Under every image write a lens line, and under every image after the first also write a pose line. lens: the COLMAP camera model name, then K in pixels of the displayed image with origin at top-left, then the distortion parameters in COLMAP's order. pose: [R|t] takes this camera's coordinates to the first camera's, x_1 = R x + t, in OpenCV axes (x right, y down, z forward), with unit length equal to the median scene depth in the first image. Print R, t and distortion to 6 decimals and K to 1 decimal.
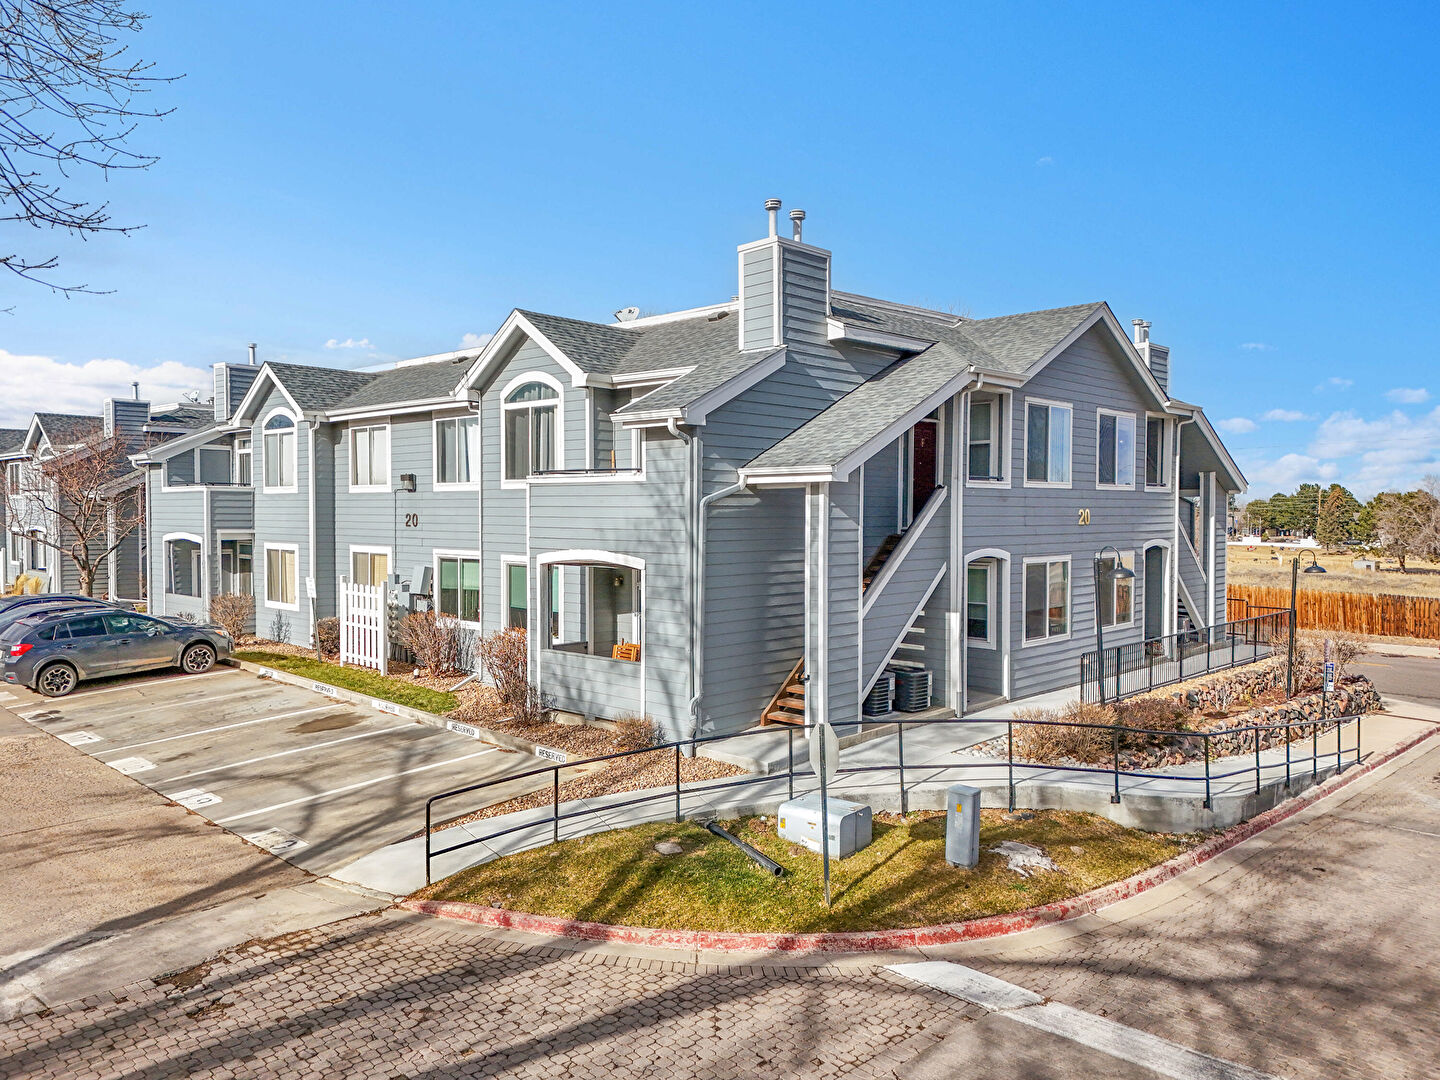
lens RADIAL K [[1053.1, 0, 720.0], [0, 1053.1, 540.0], [0, 0, 1]] dist [0.097231, -0.113255]
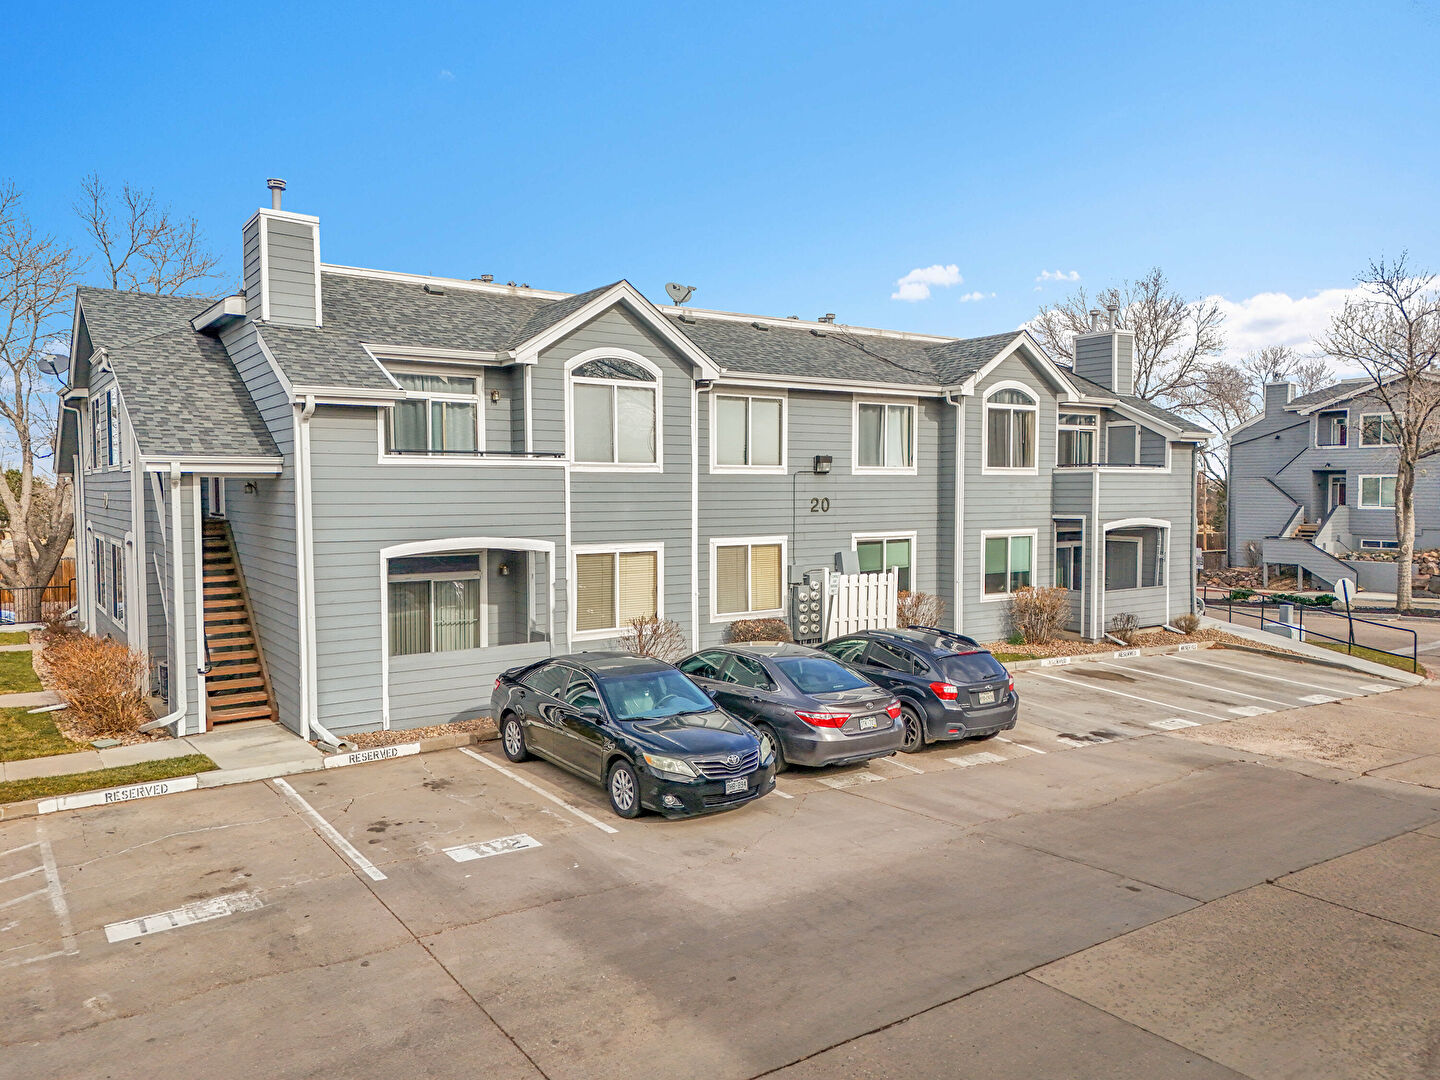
lens RADIAL K [[1053.1, 0, 720.0], [0, 1053.1, 540.0], [0, 0, 1]] dist [0.097231, -0.113255]
pose [[0.205168, -0.051366, 0.977378, -1.262881], [0.029540, 0.998492, 0.046274, -0.034573], [-0.978281, 0.019378, 0.206376, 0.927997]]
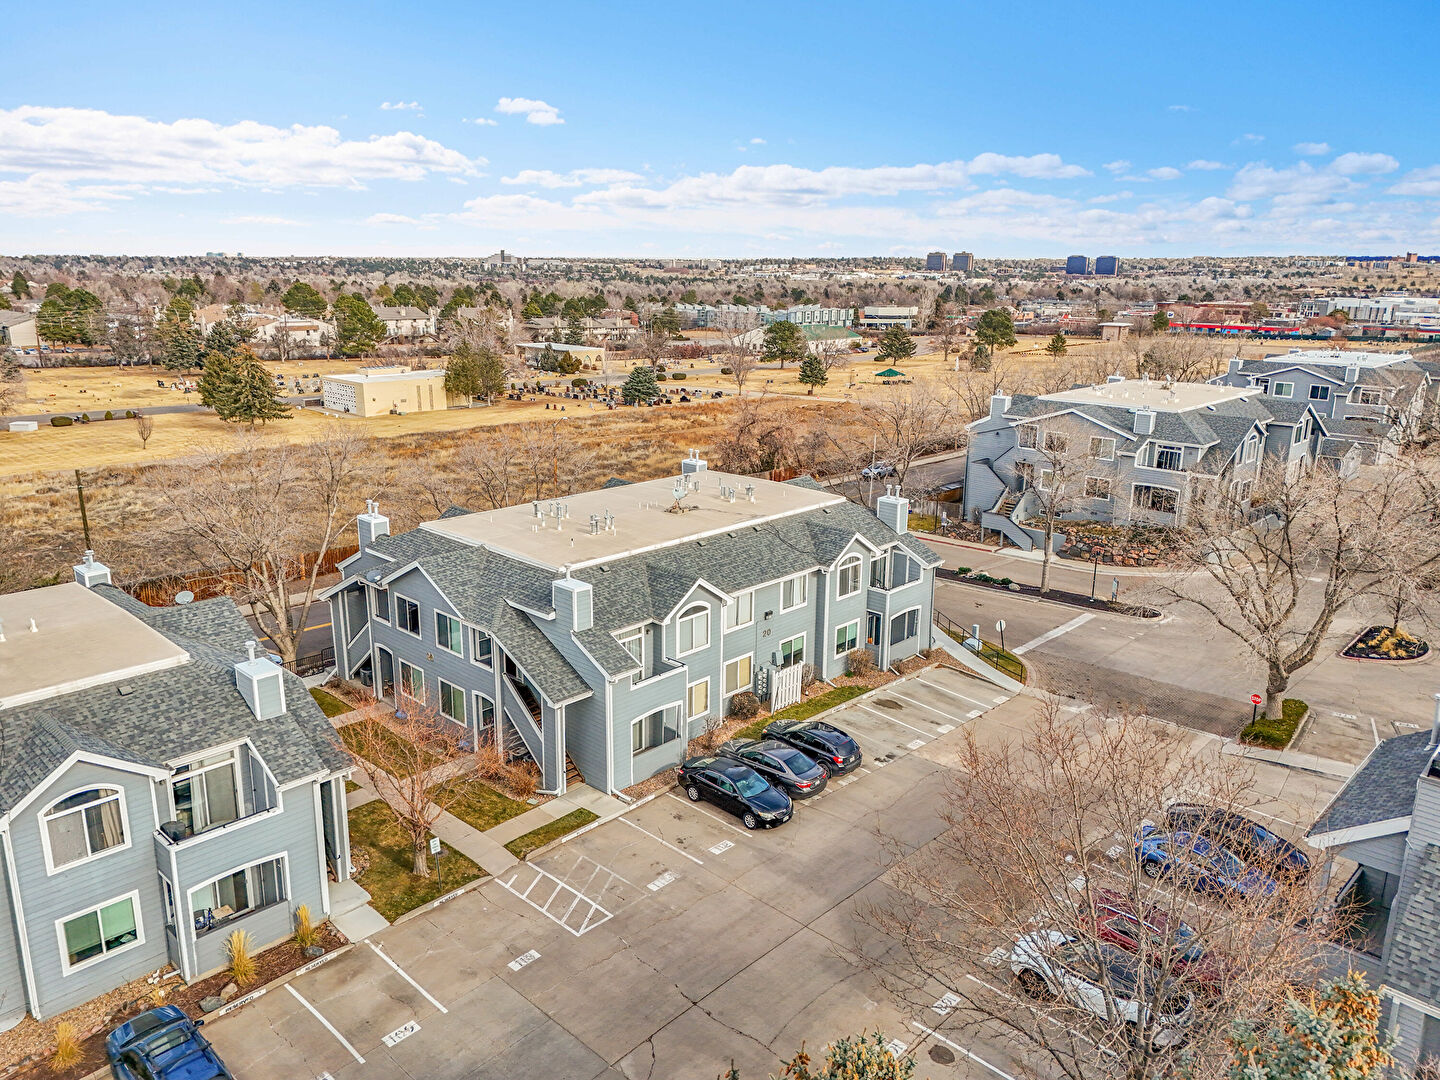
lens RADIAL K [[1053.1, 0, 720.0], [0, 1053.1, 540.0], [0, 0, 1]] dist [0.097231, -0.113255]
pose [[0.007864, -0.258874, 0.965879, -2.230618], [0.017192, 0.965801, 0.258713, -0.724031], [-0.999821, 0.014571, 0.012045, 1.099431]]
